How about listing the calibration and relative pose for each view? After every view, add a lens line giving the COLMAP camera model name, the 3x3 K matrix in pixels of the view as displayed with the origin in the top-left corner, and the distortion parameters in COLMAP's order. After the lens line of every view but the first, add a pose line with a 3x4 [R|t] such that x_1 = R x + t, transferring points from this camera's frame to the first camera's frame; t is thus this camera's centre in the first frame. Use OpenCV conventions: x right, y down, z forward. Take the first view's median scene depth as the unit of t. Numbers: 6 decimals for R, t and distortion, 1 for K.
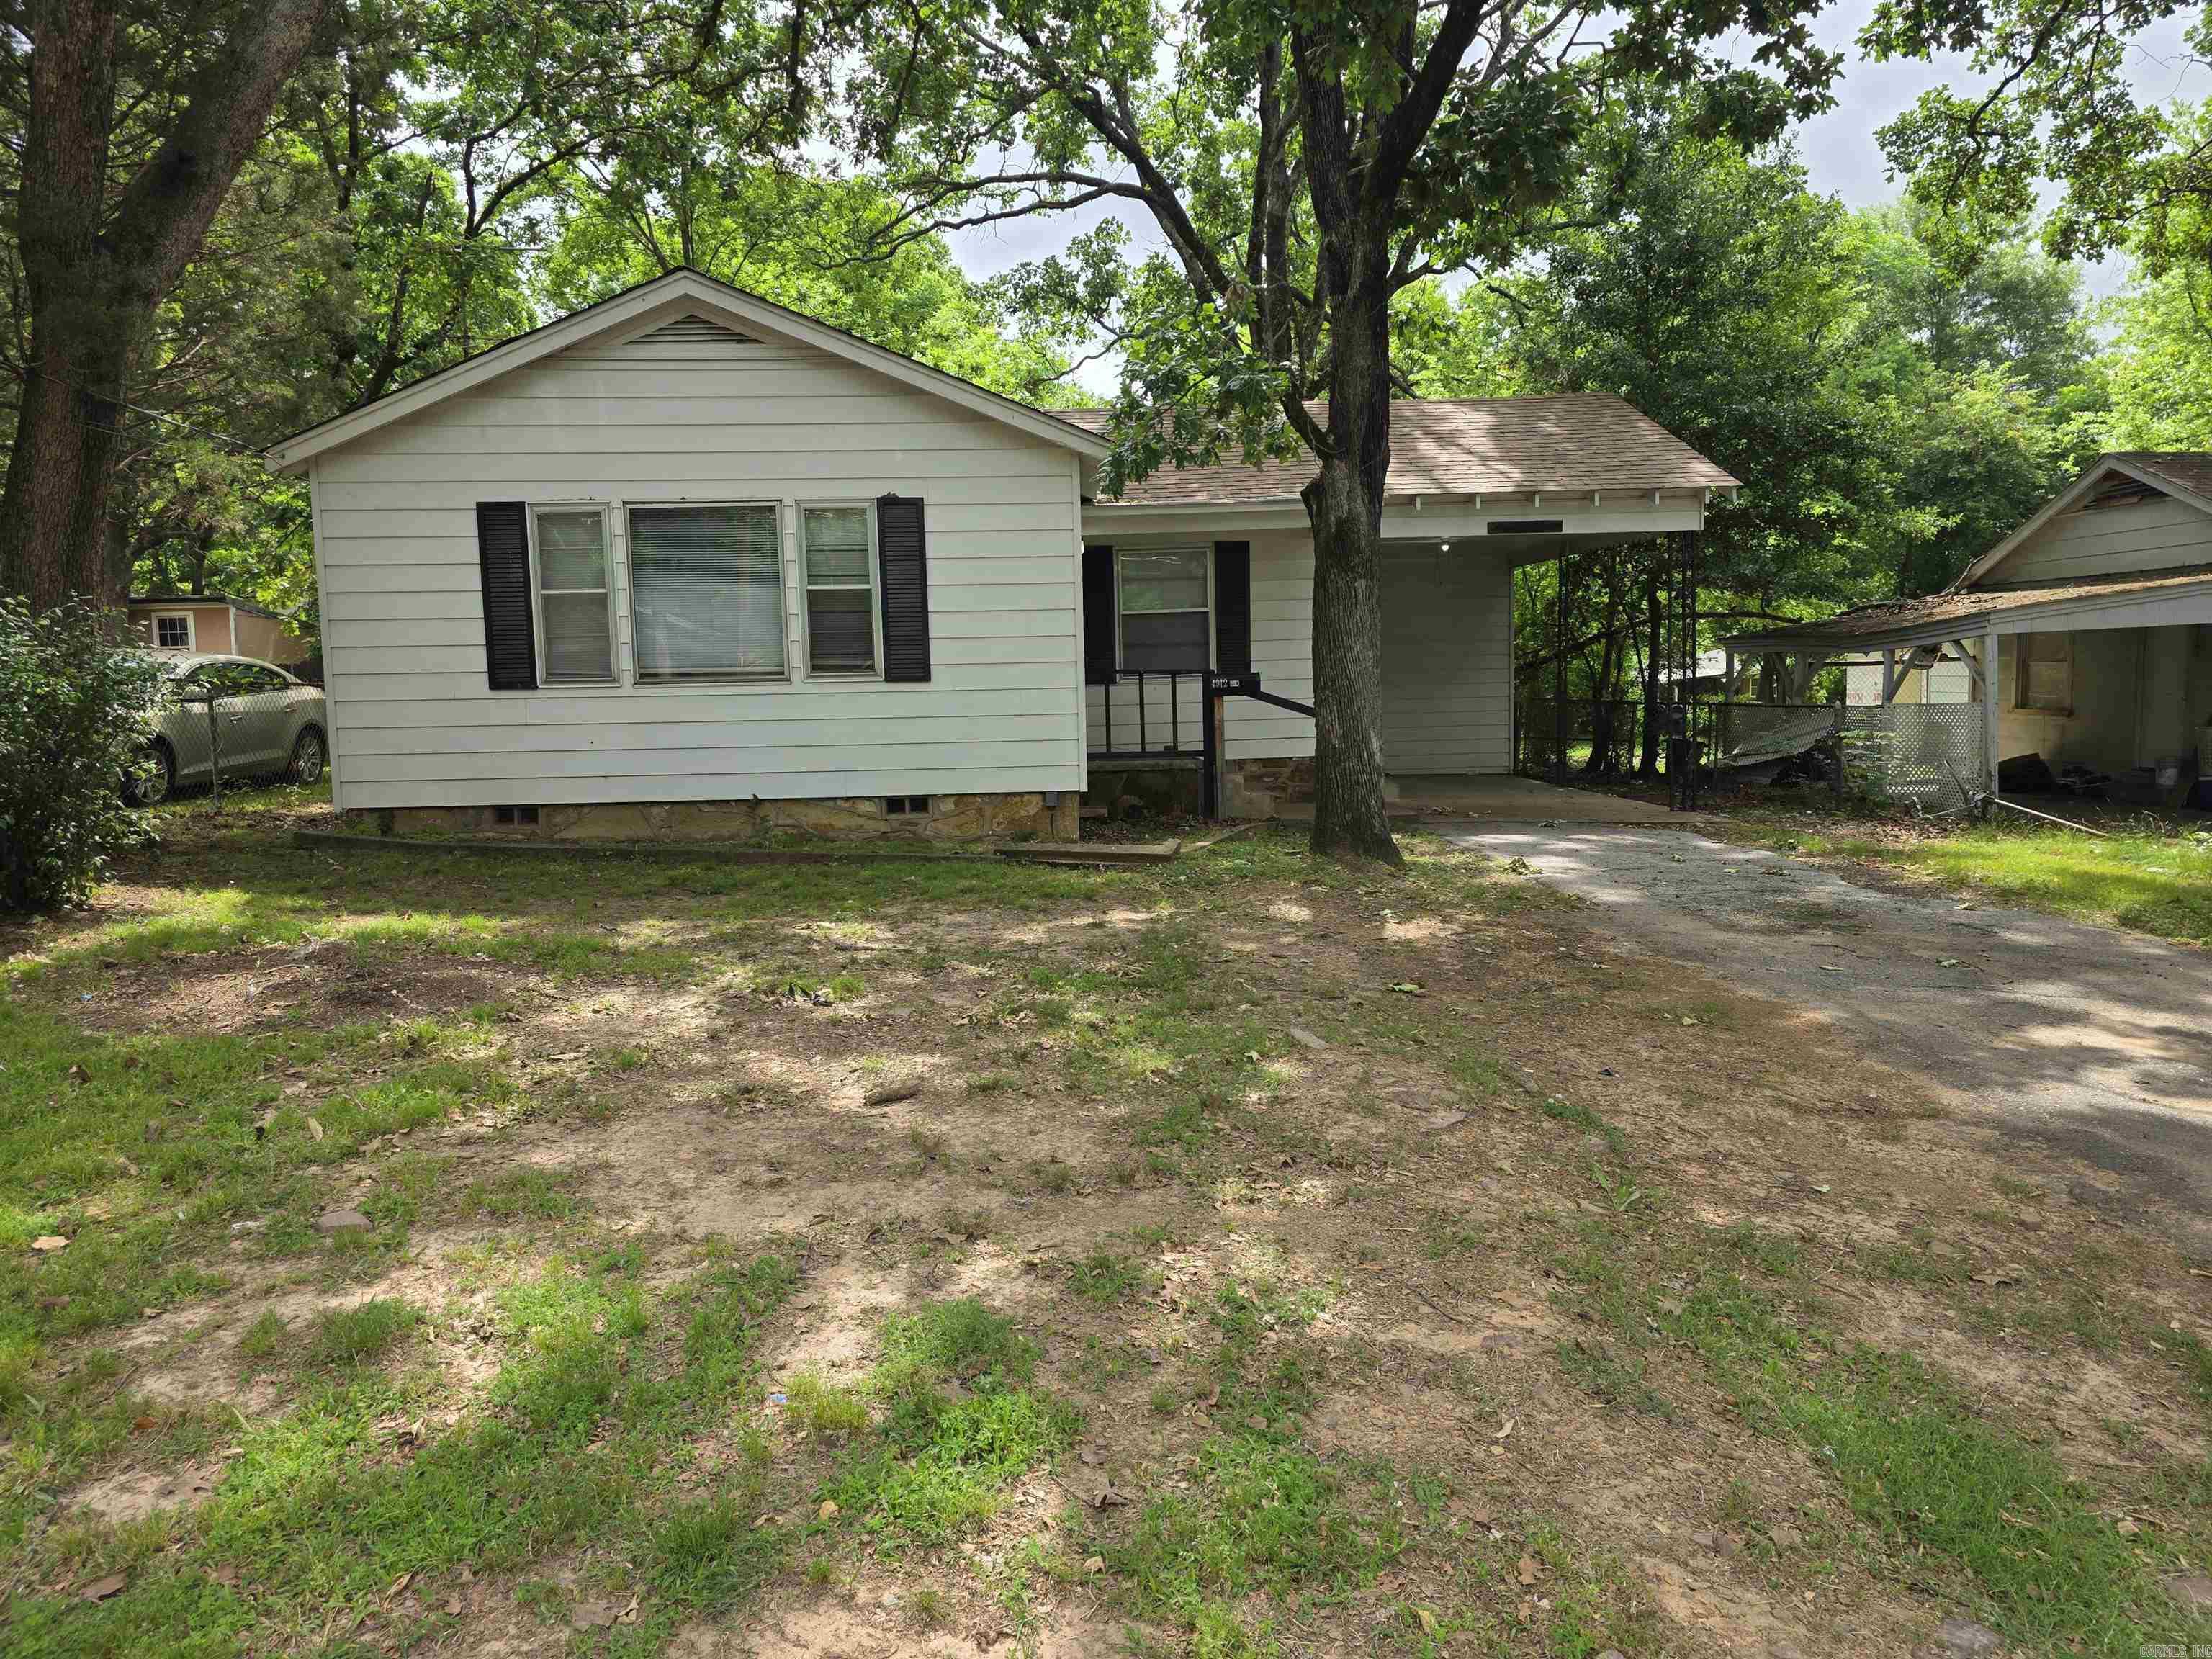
lens RADIAL K [[1480.6, 0, 1111.0], [0, 1480.6, 828.2], [0, 0, 1]] dist [0.017360, -0.005307]
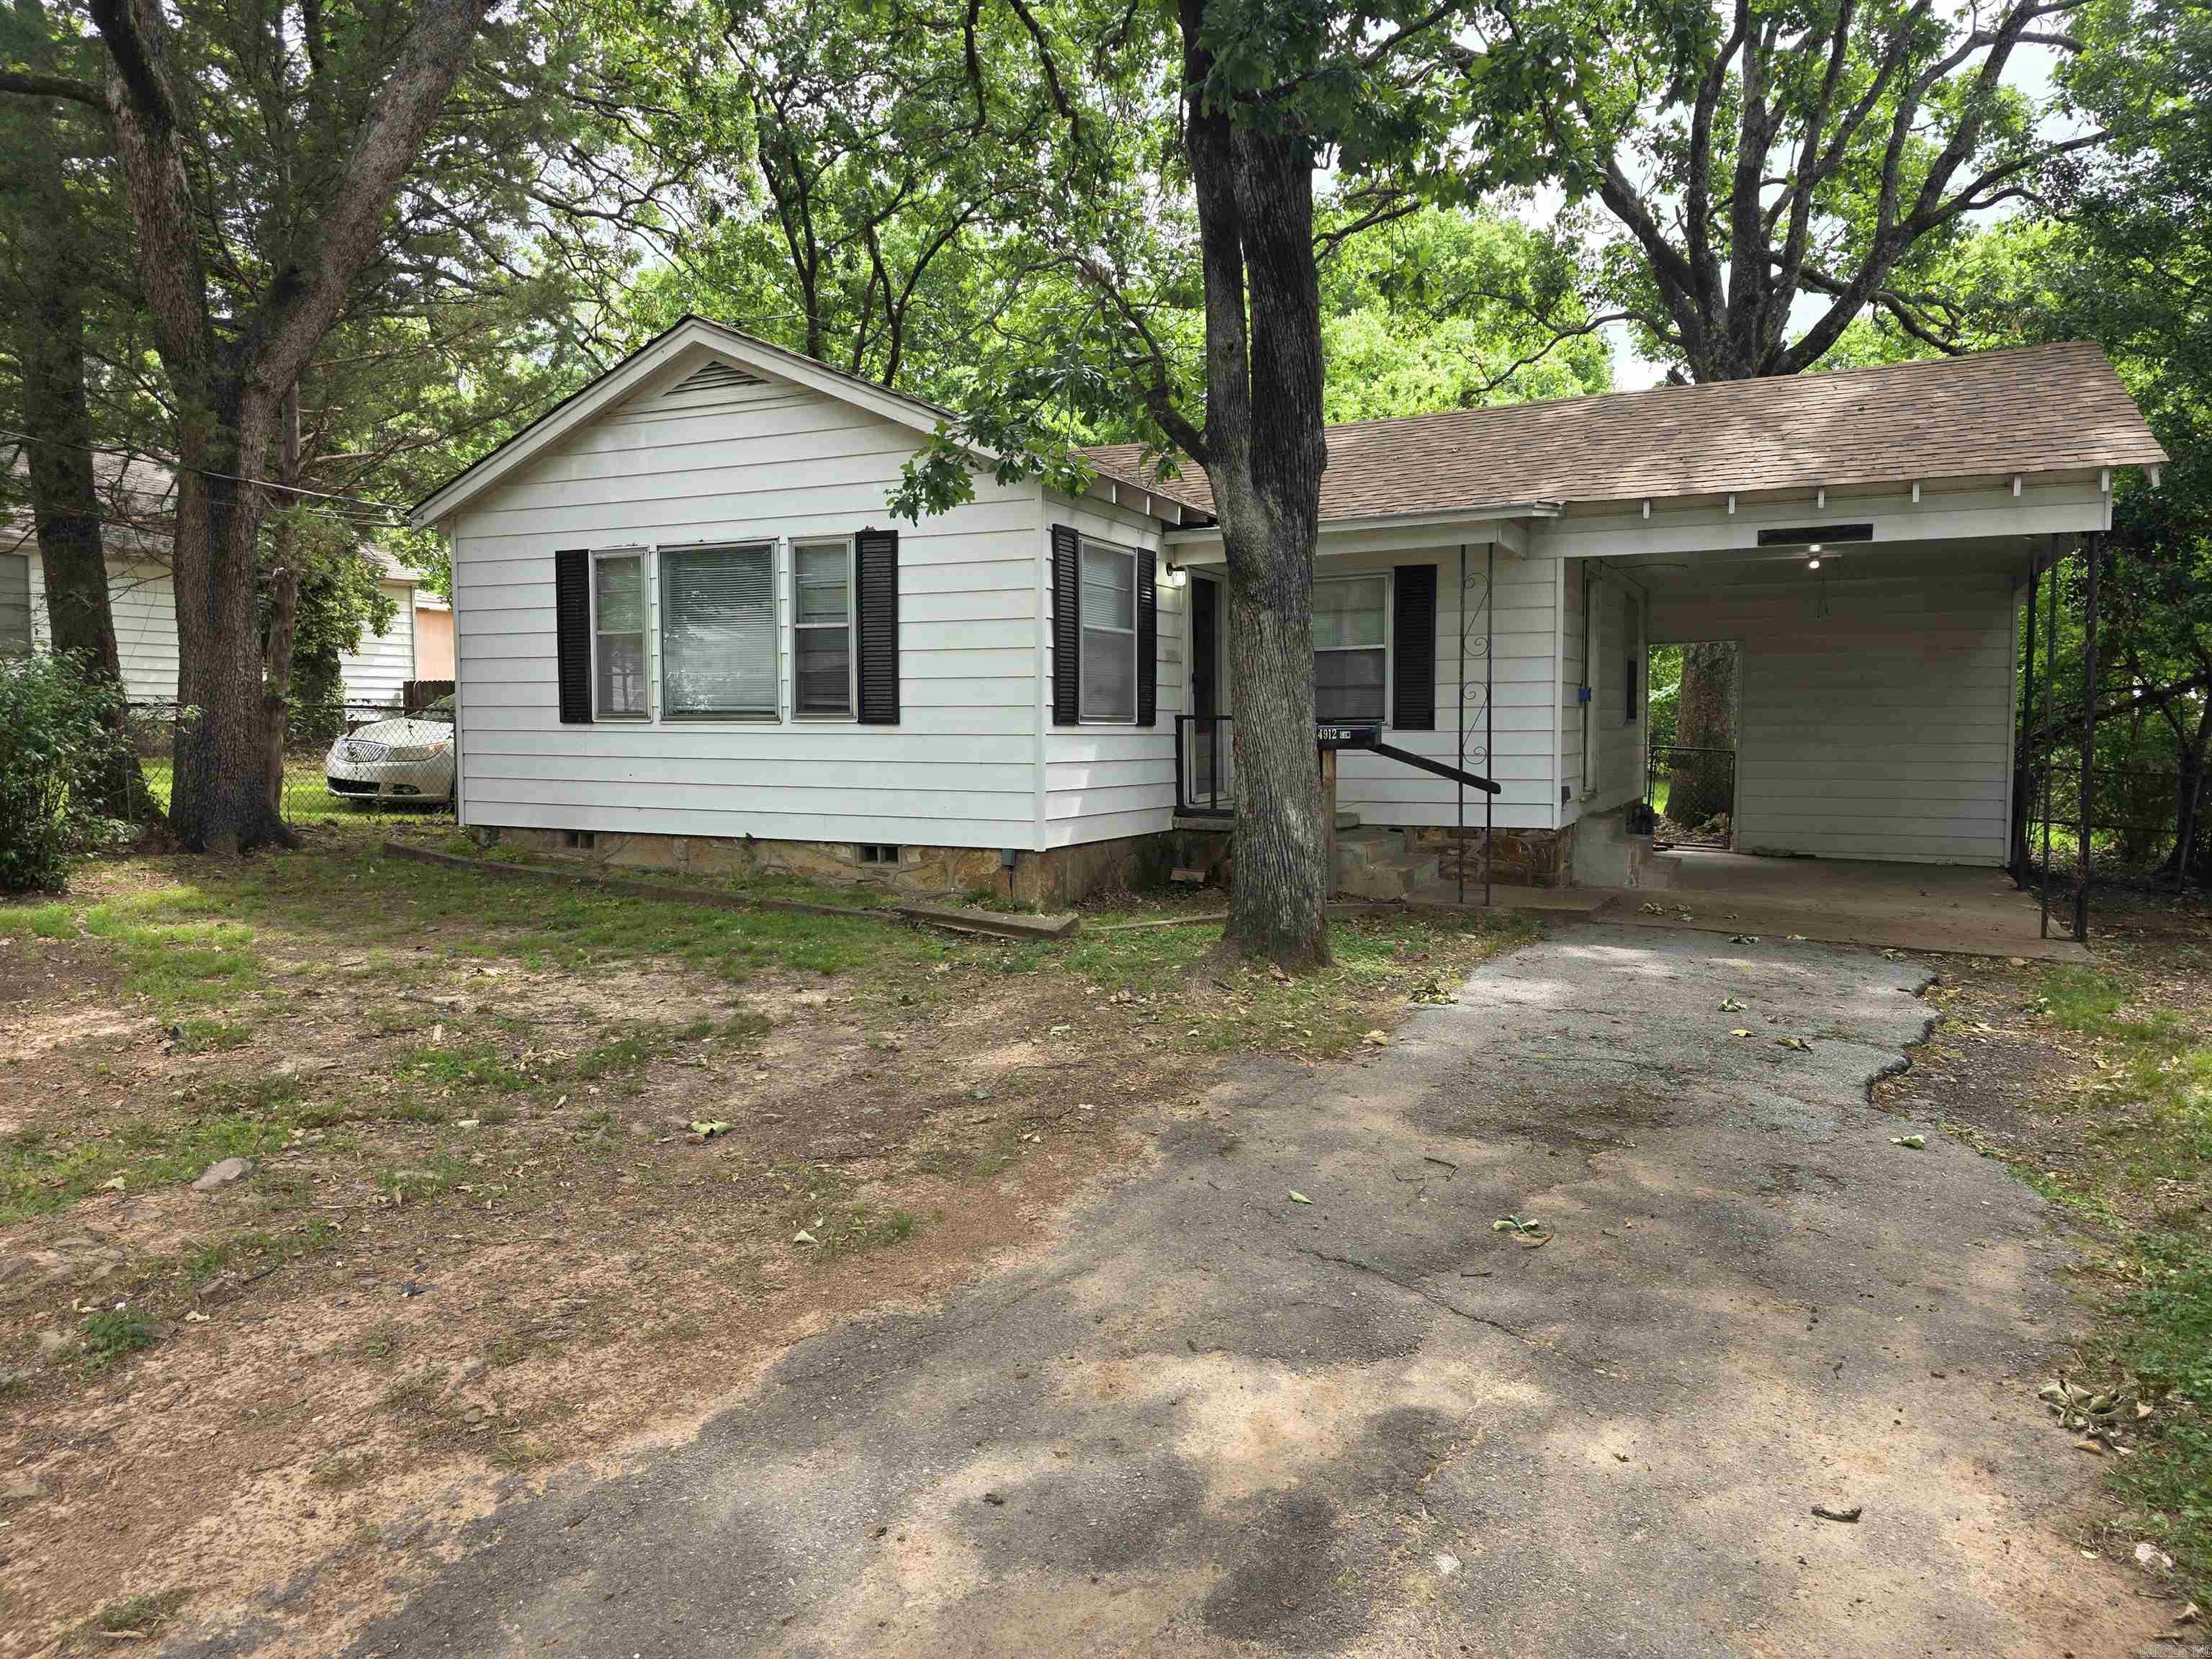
lens RADIAL K [[1480.6, 0, 1105.9], [0, 1480.6, 829.9], [0, 0, 1]] dist [0.017360, -0.005307]
pose [[0.872881, 0.057534, -0.484529, 0.456661], [-0.068706, 0.997623, -0.005314, -0.036473], [0.483072, 0.037929, 0.874759, 0.244265]]
